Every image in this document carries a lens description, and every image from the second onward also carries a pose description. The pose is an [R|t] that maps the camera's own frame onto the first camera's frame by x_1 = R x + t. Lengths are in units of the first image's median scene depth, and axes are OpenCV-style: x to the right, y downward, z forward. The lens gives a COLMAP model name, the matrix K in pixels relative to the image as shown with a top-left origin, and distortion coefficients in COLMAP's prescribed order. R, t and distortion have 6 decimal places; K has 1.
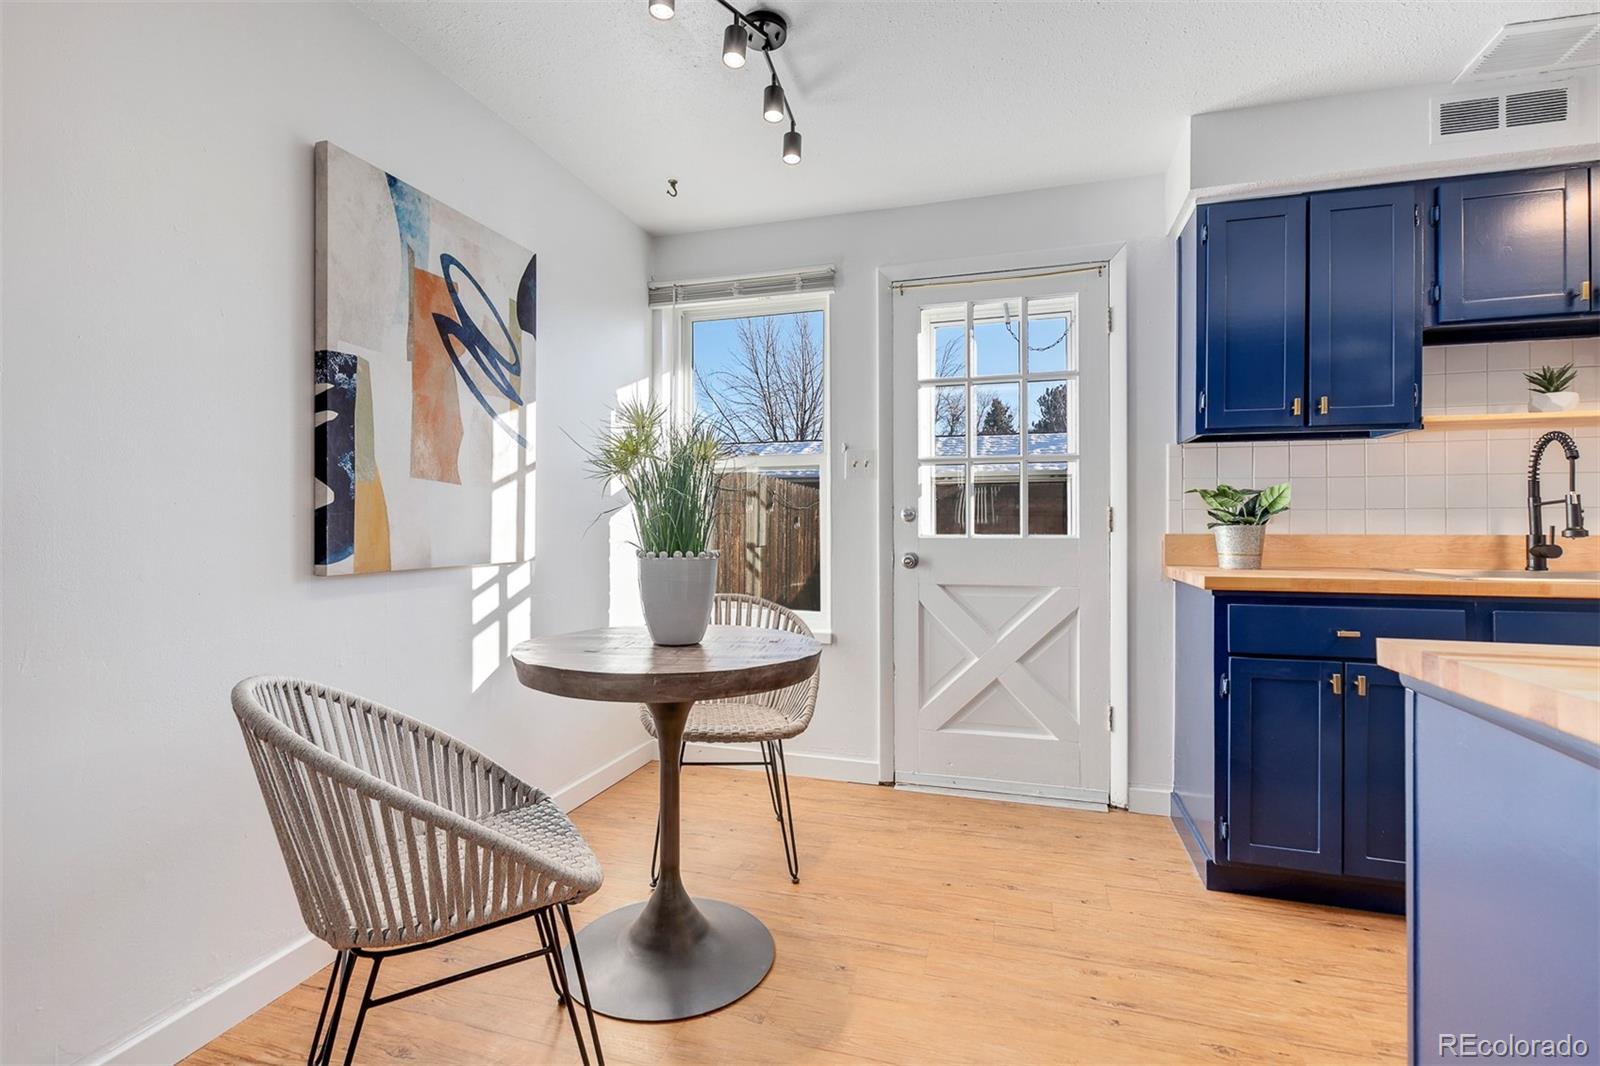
lens RADIAL K [[733.7, 0, 801.2], [0, 733.7, 521.9], [0, 0, 1]] dist [-0.000721, -0.000055]
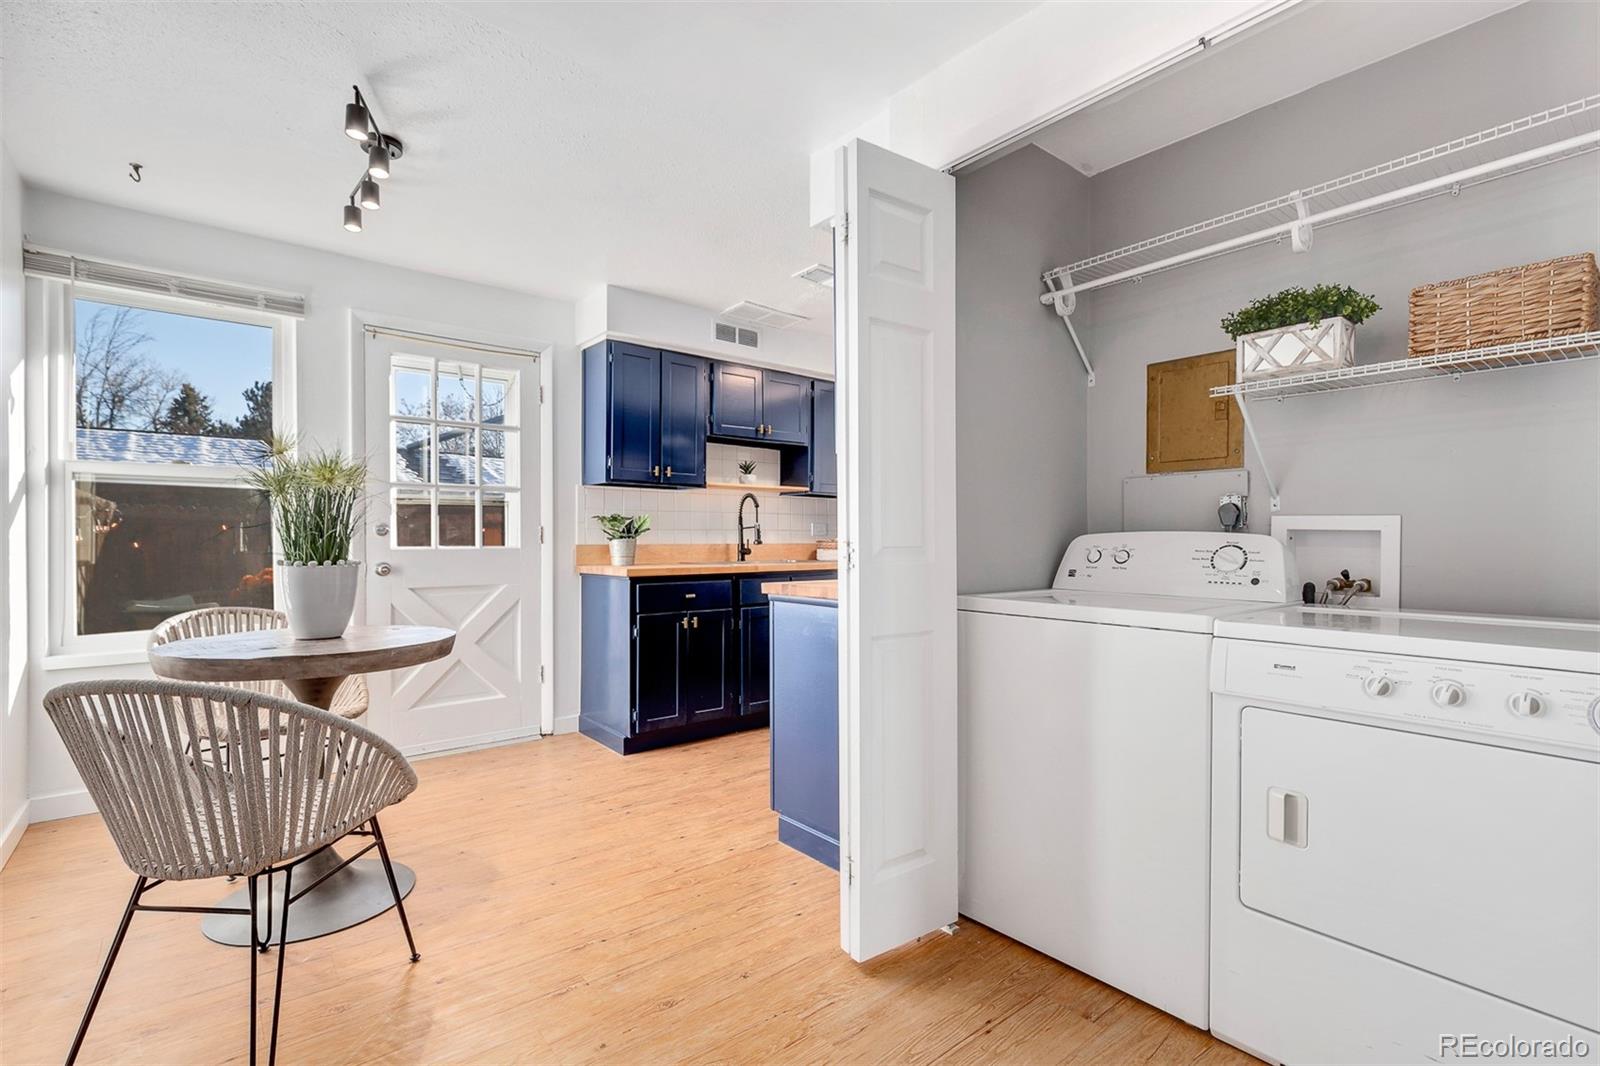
lens RADIAL K [[719.6, 0, 795.5], [0, 719.6, 539.1], [0, 0, 1]] dist [-0.001827, -0.000374]
pose [[0.558367, -0.000978, 0.829594, -0.536772], [-0.003153, 0.999990, 0.003301, -0.001377], [-0.829588, -0.004459, 0.558358, -0.221530]]
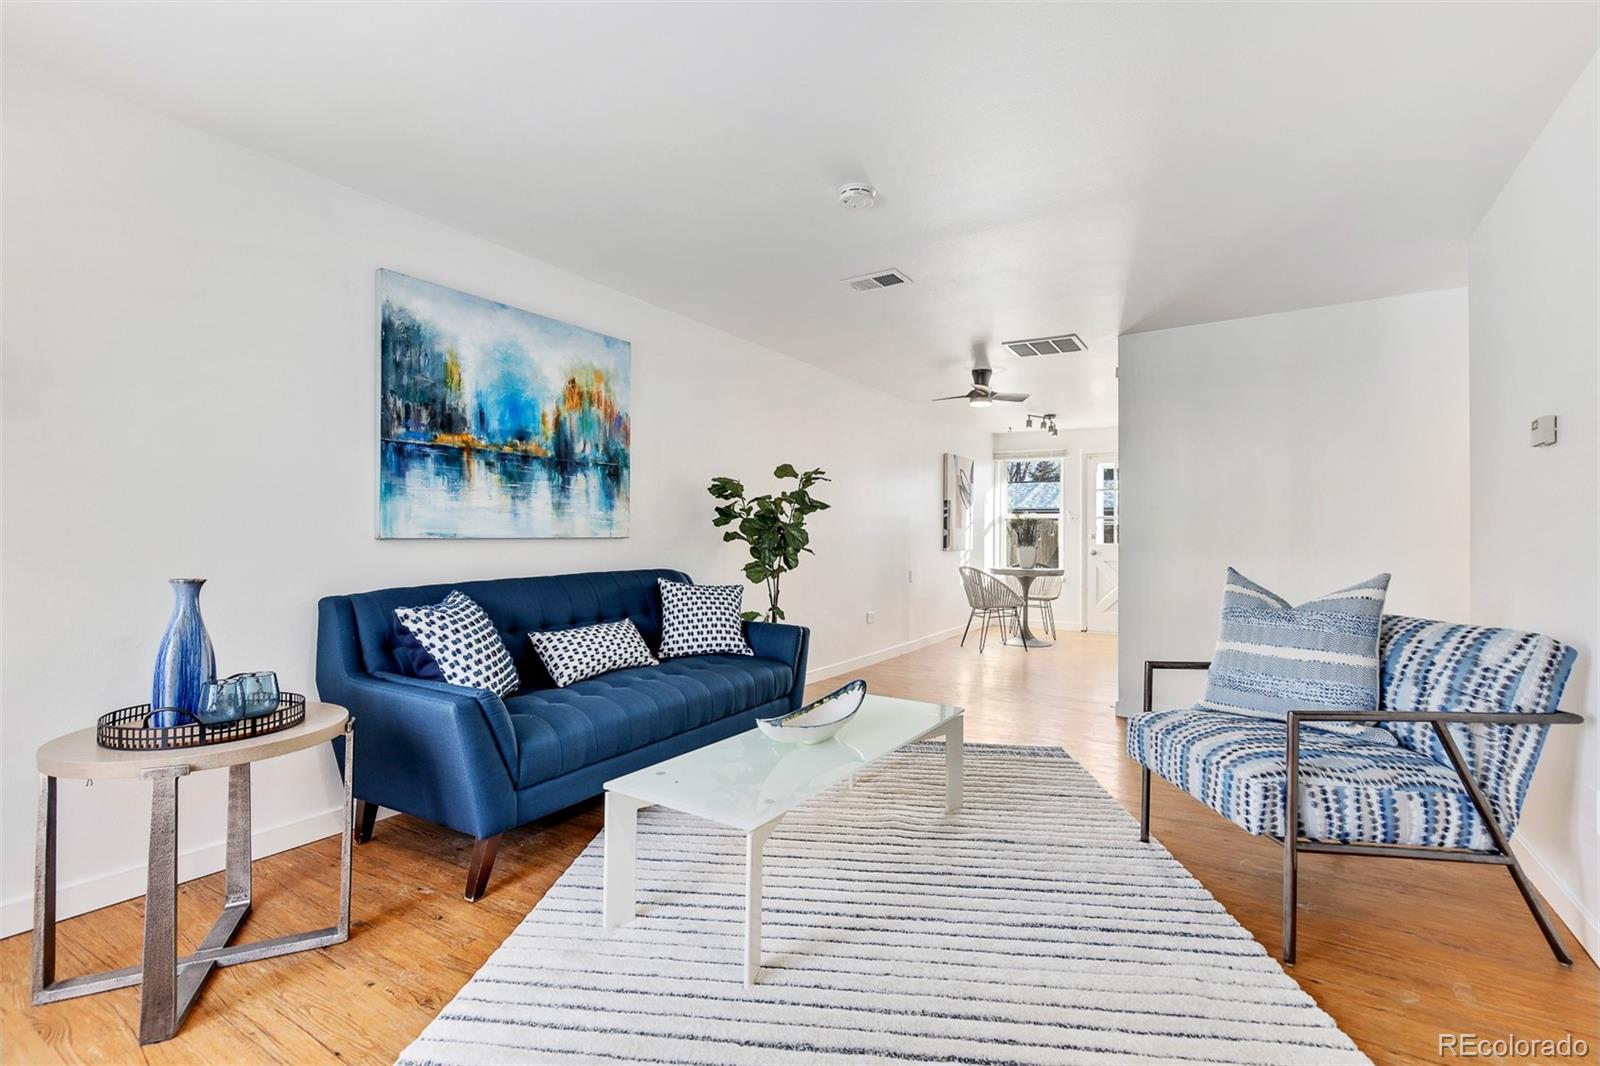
lens RADIAL K [[733.7, 0, 801.2], [0, 733.7, 521.9], [0, 0, 1]] dist [-0.000721, -0.000055]
pose [[0.962900, -0.000937, -0.269858, -0.217357], [-0.004719, 0.999783, -0.020309, -0.003290], [0.269818, 0.020829, 0.962686, -2.557462]]
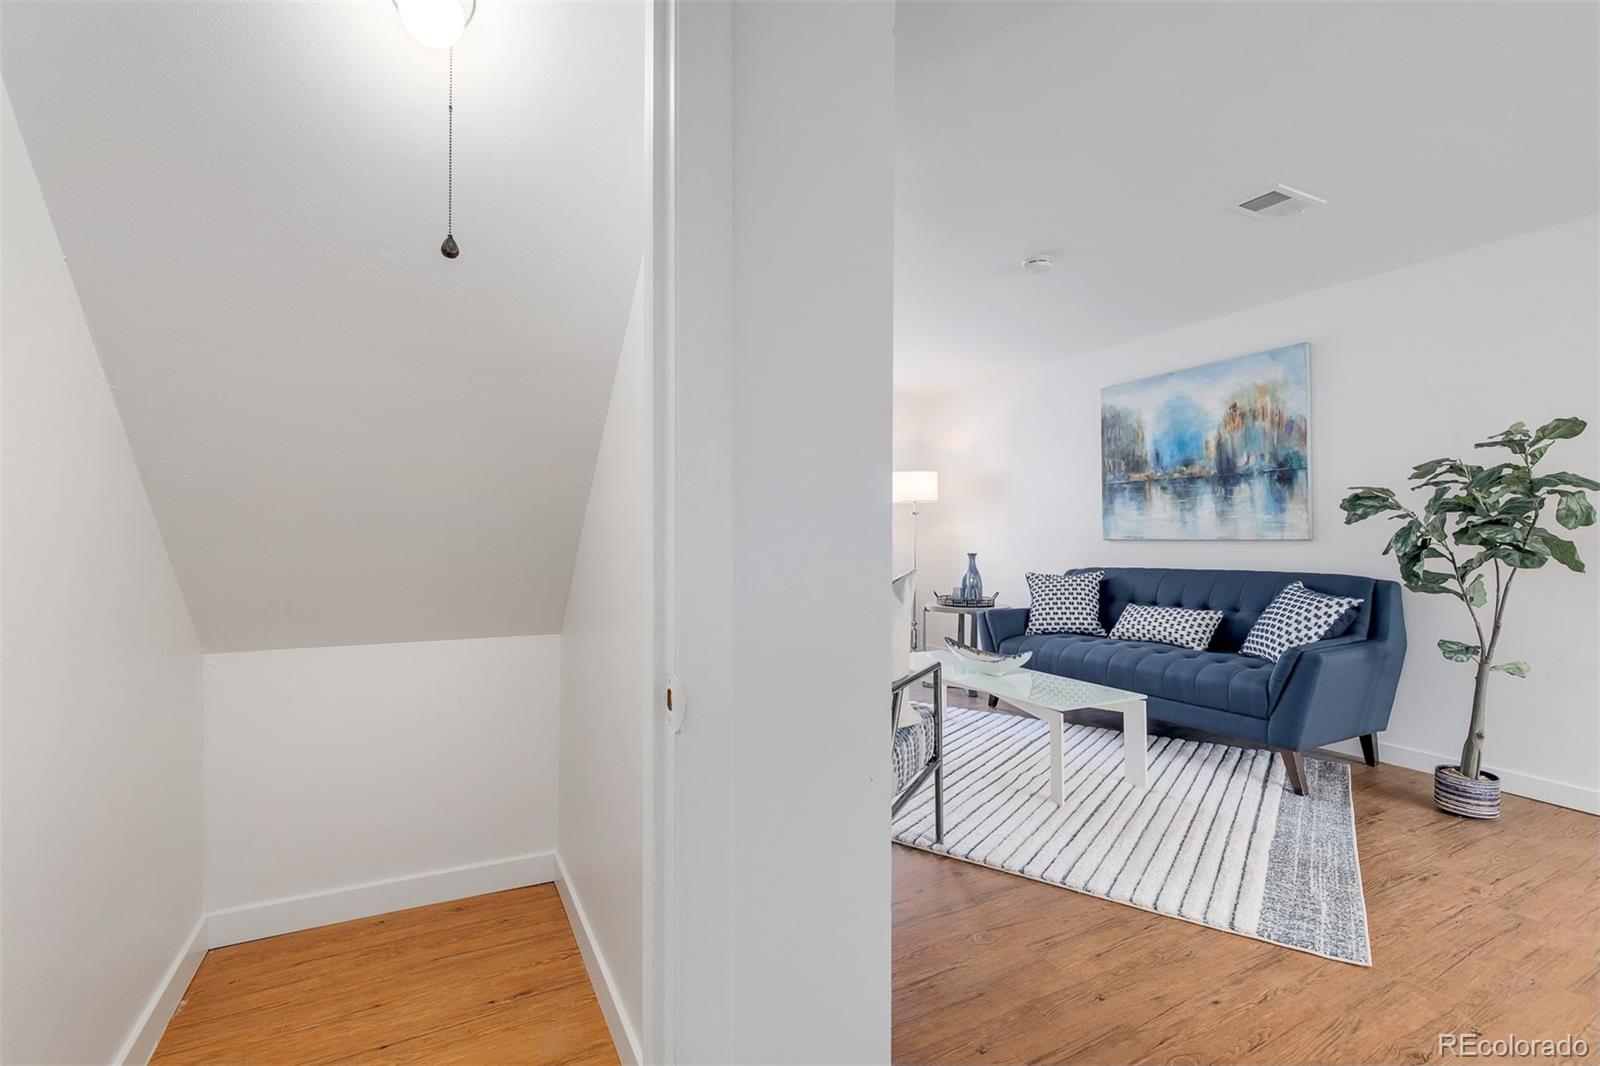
lens RADIAL K [[733.7, 0, 801.2], [0, 733.7, 521.9], [0, 0, 1]] dist [-0.000721, -0.000055]
pose [[-0.719118, -0.013968, -0.694747, 0.875969], [-0.000452, 0.999807, -0.019634, -0.006446], [0.694887, -0.013806, -0.718986, -0.732592]]
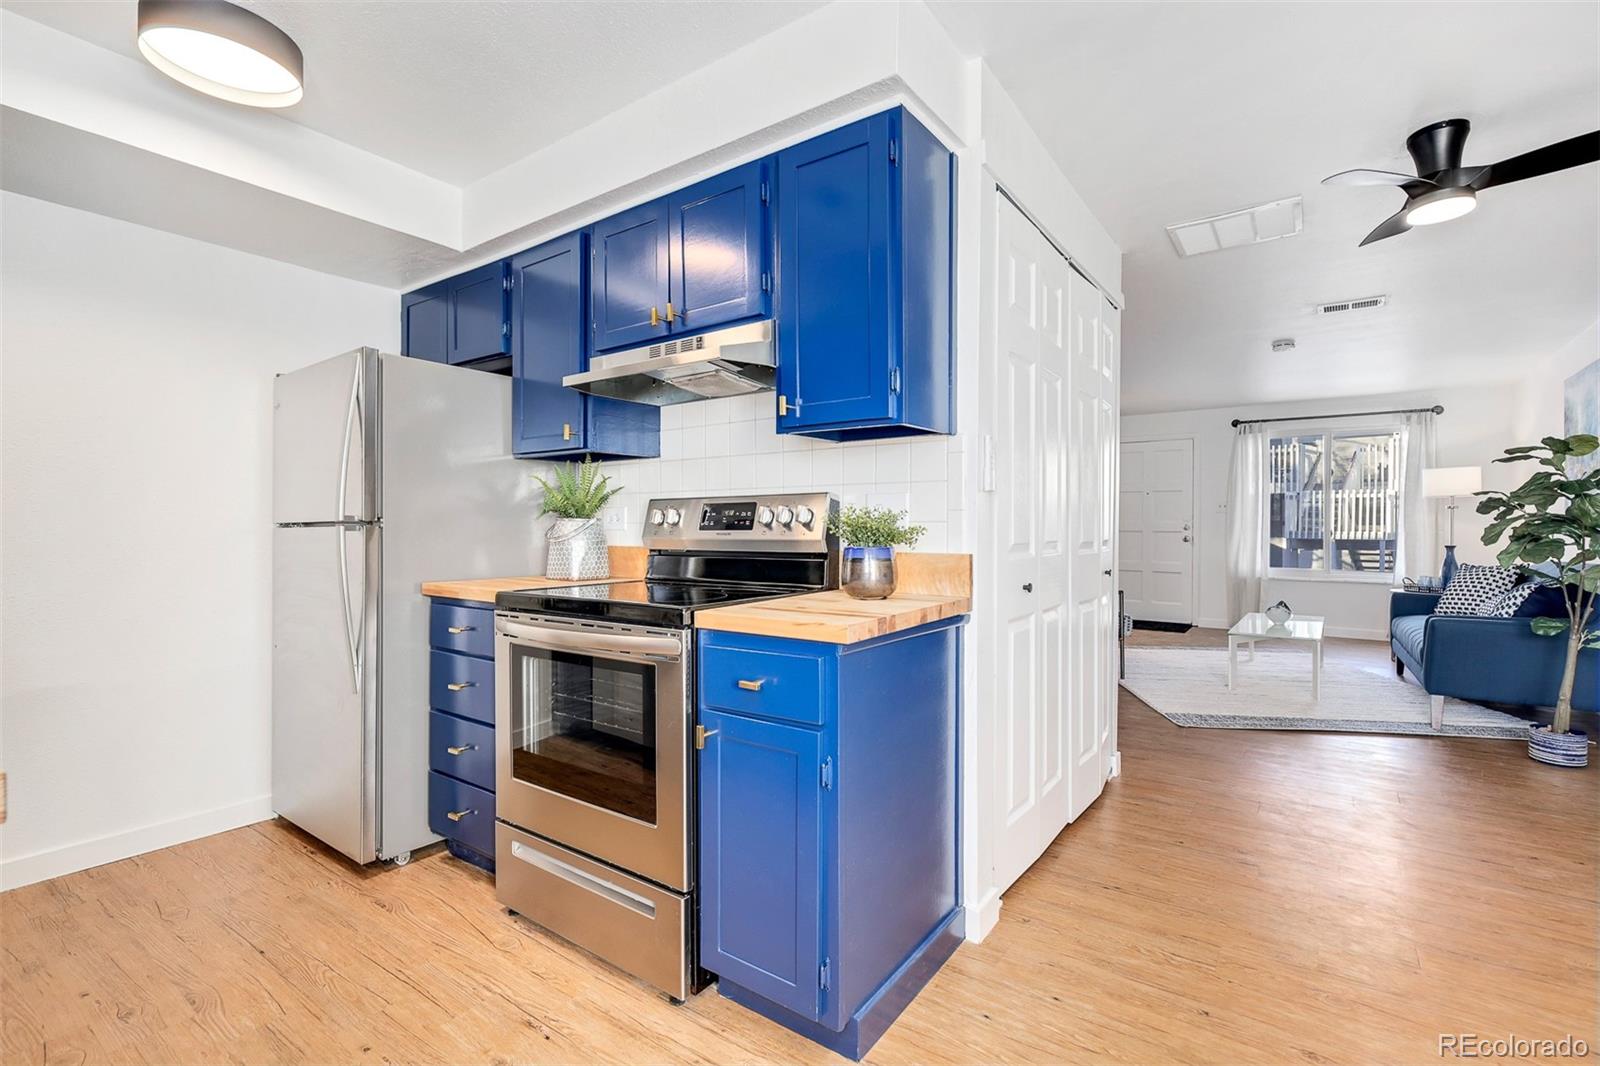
lens RADIAL K [[731.6, 0, 793.3], [0, 731.6, 532.1], [0, 0, 1]] dist [-0.002176, 0.000025]
pose [[-0.942968, -0.005281, 0.332841, 0.179269], [-0.002554, 0.999960, 0.008629, -0.013613], [-0.332873, 0.007286, -0.942943, 1.009056]]
